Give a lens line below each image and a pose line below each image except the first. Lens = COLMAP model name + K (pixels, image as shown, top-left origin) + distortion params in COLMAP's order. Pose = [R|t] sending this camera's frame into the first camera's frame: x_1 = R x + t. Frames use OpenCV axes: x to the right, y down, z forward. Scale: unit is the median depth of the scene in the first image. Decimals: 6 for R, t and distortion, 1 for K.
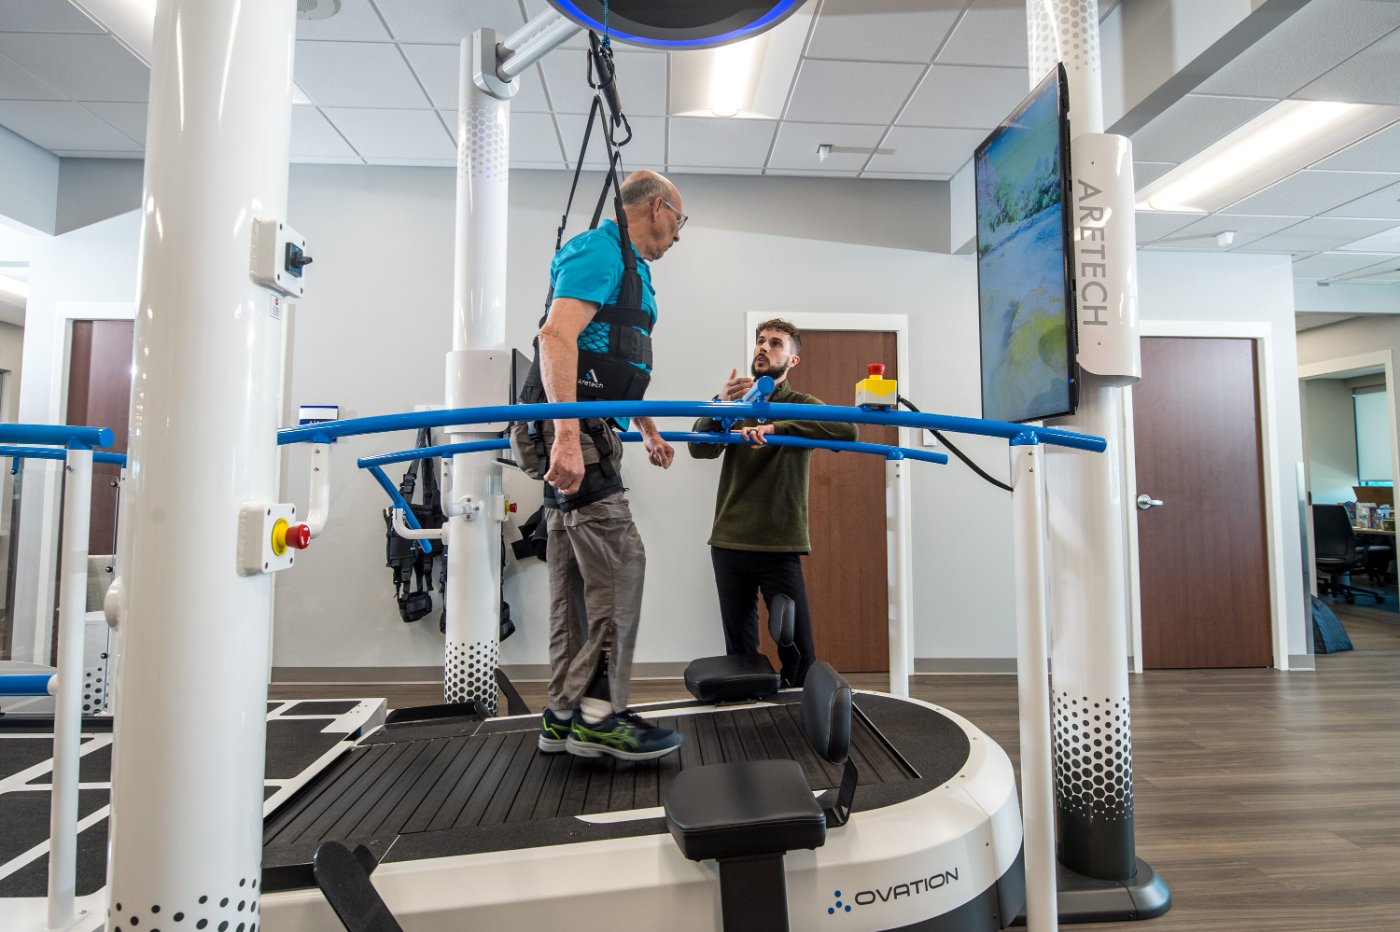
lens RADIAL K [[696.2, 0, 700.0], [0, 696.2, 466.0], [0, 0, 1]] dist [-0.003435, -0.000614]
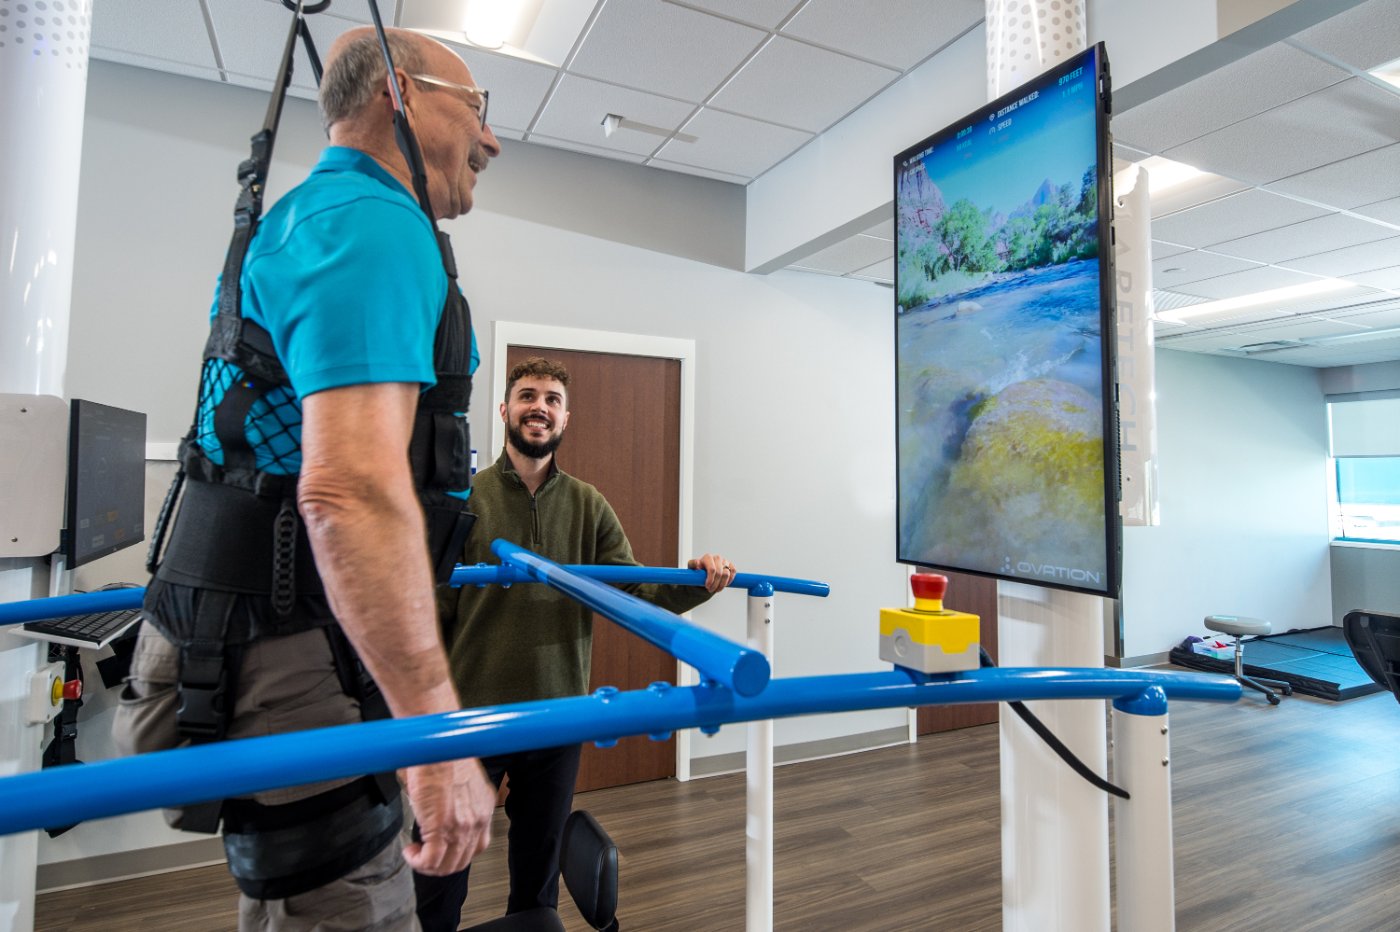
lens RADIAL K [[733.3, 0, 666.2], [0, 733.3, 435.5], [0, 0, 1]] dist [-0.002929, -0.000424]
pose [[0.936150, 0.029239, 0.350383, -0.055435], [-0.019017, 0.999288, -0.032582, -0.137949], [-0.351086, 0.023838, 0.936040, 0.375922]]
